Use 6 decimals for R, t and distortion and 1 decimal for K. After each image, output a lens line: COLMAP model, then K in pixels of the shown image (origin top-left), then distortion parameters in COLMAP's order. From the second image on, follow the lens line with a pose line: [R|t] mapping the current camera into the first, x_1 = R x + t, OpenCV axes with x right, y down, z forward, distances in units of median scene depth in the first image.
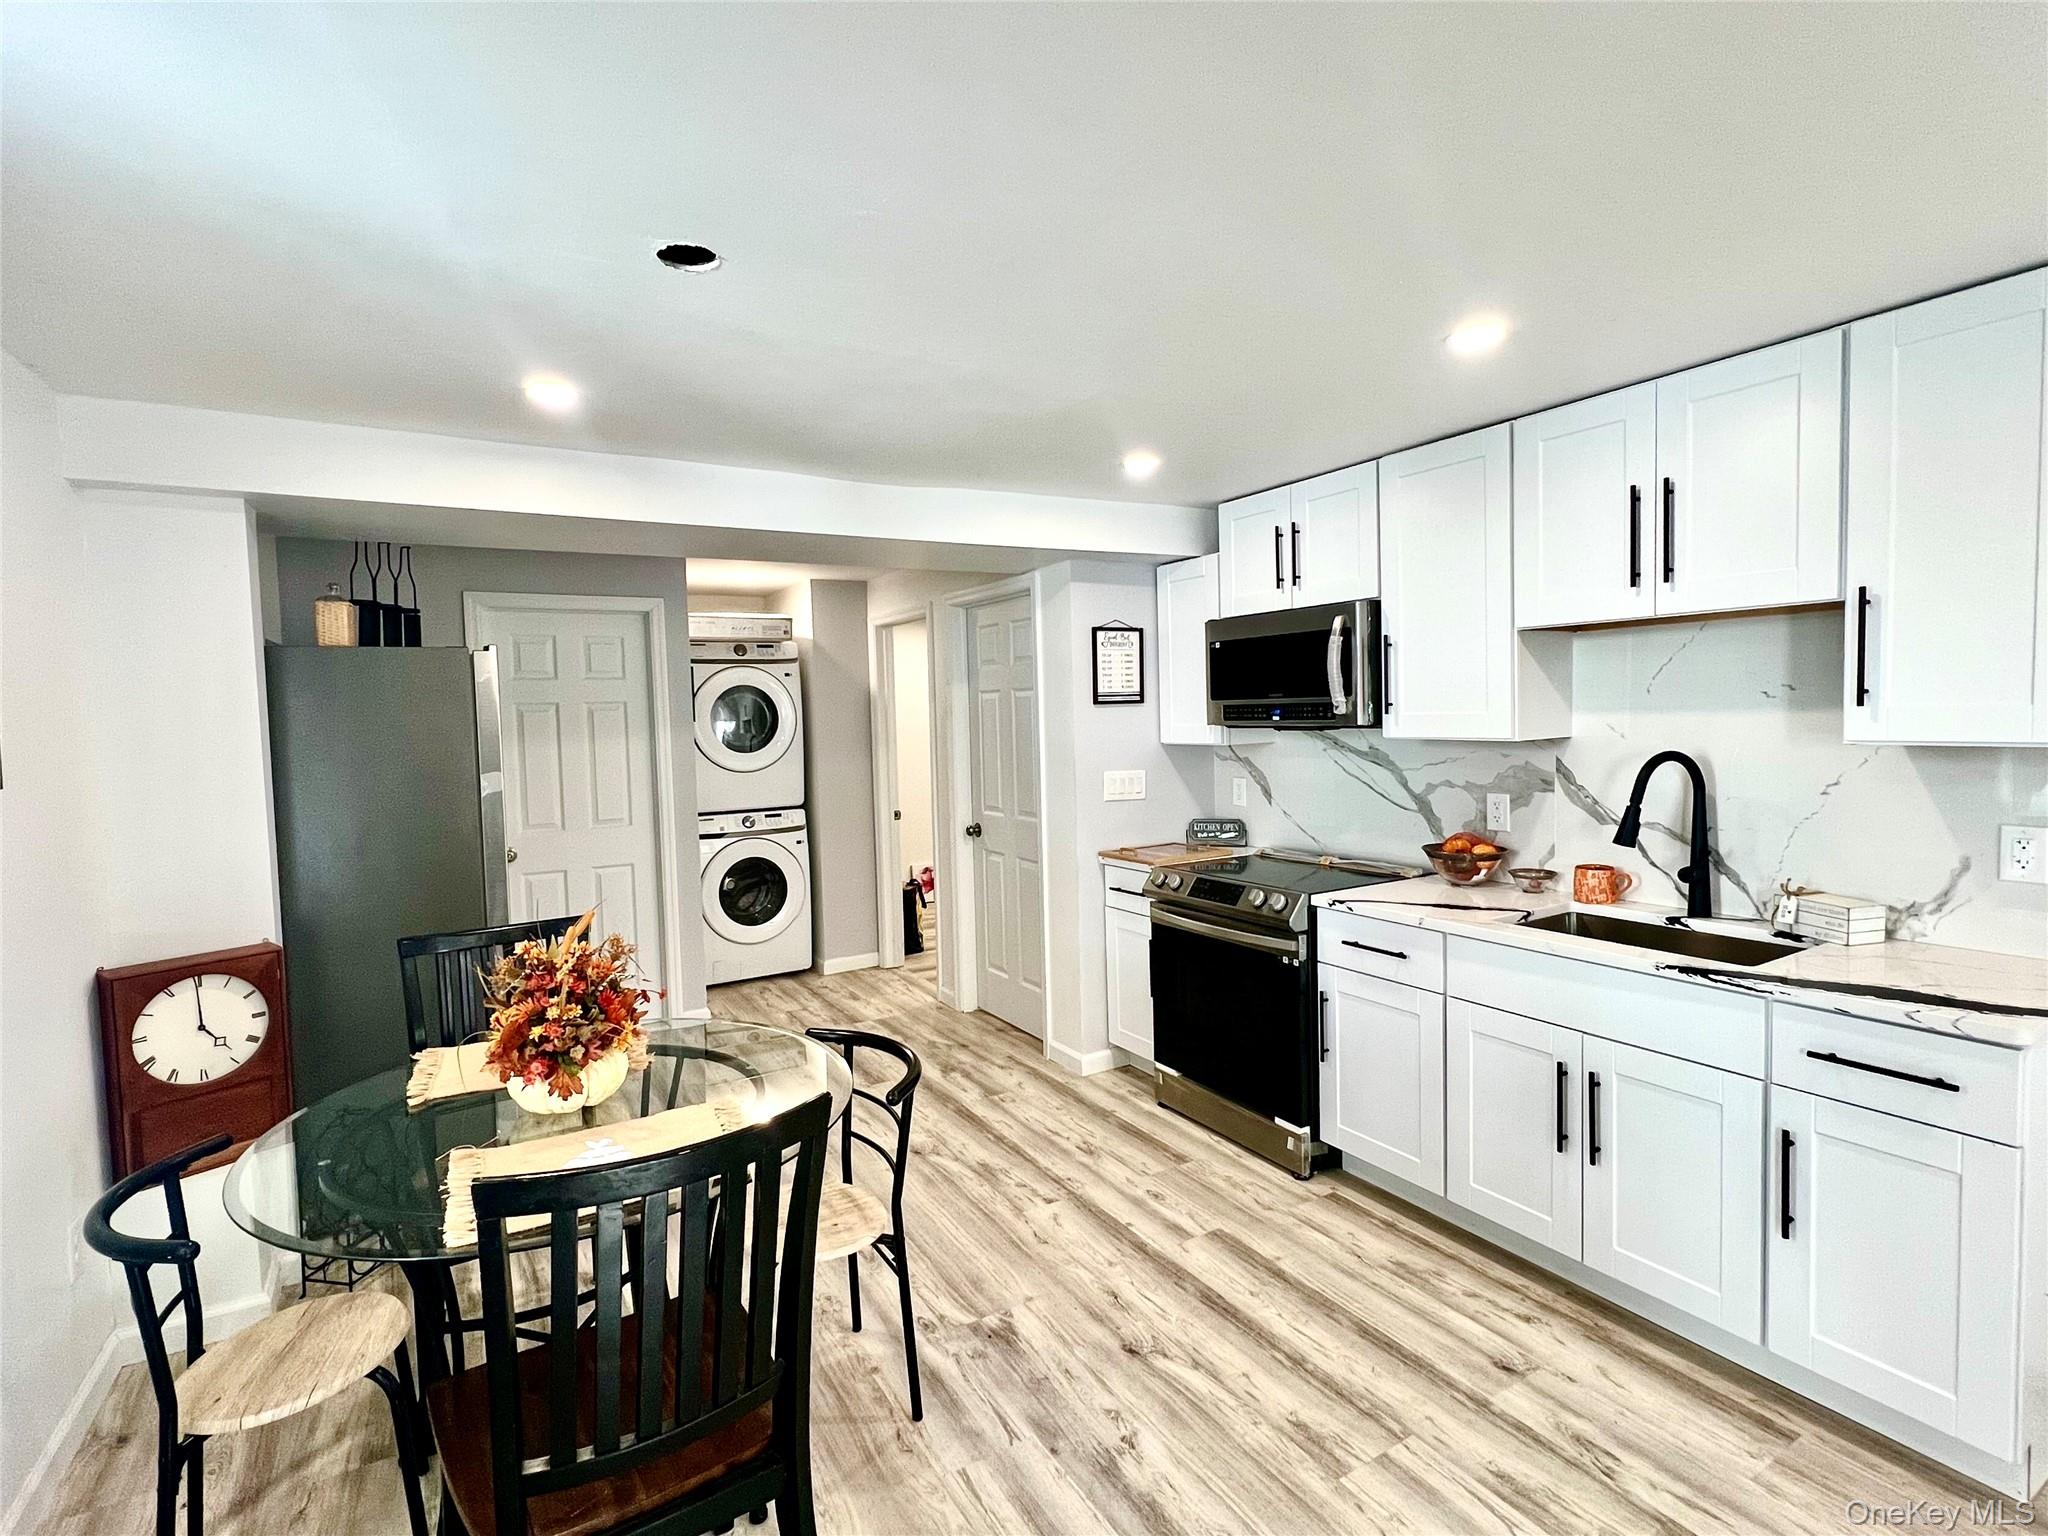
lens RADIAL K [[964.4, 0, 1025.3], [0, 964.4, 763.2], [0, 0, 1]] dist [-0.002839, -0.001044]
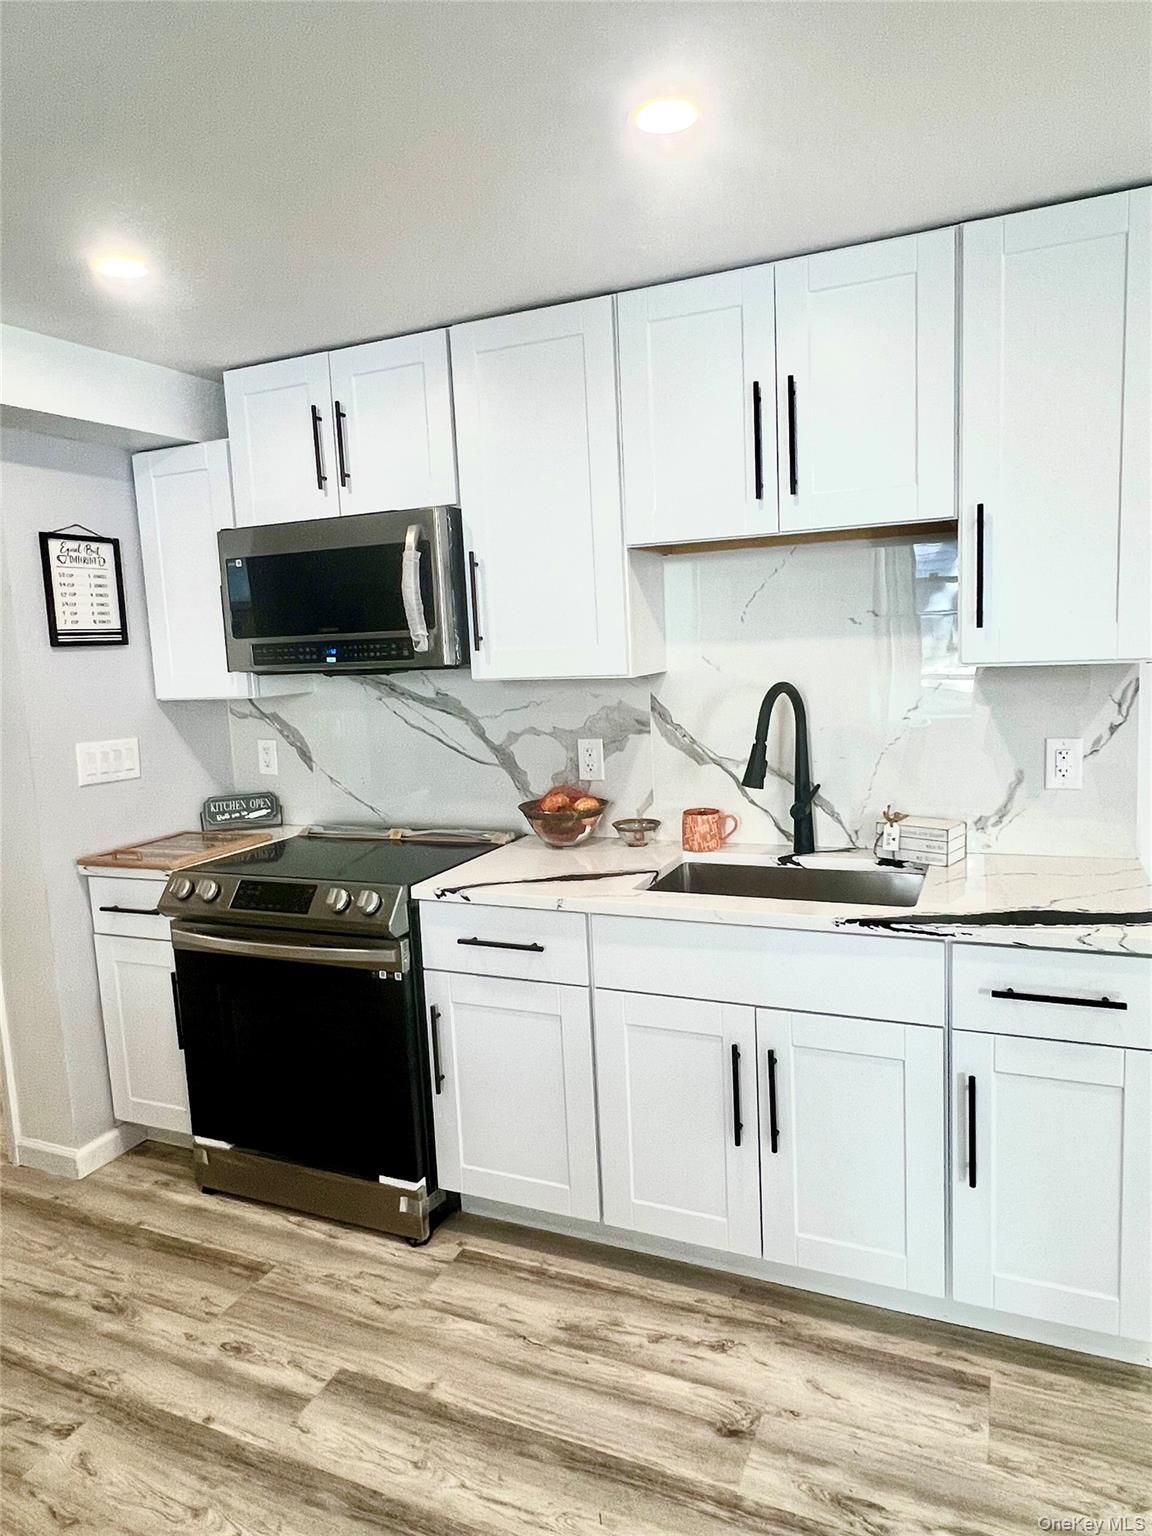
lens RADIAL K [[959.6, 0, 580.8], [0, 959.6, 757.8], [0, 0, 1]] dist [-0.000233, -0.002488]
pose [[0.815307, -0.078171, 0.573728, -0.025838], [0.052937, 0.996759, 0.060582, -0.005359], [-0.576604, -0.019022, 0.816802, 0.303873]]
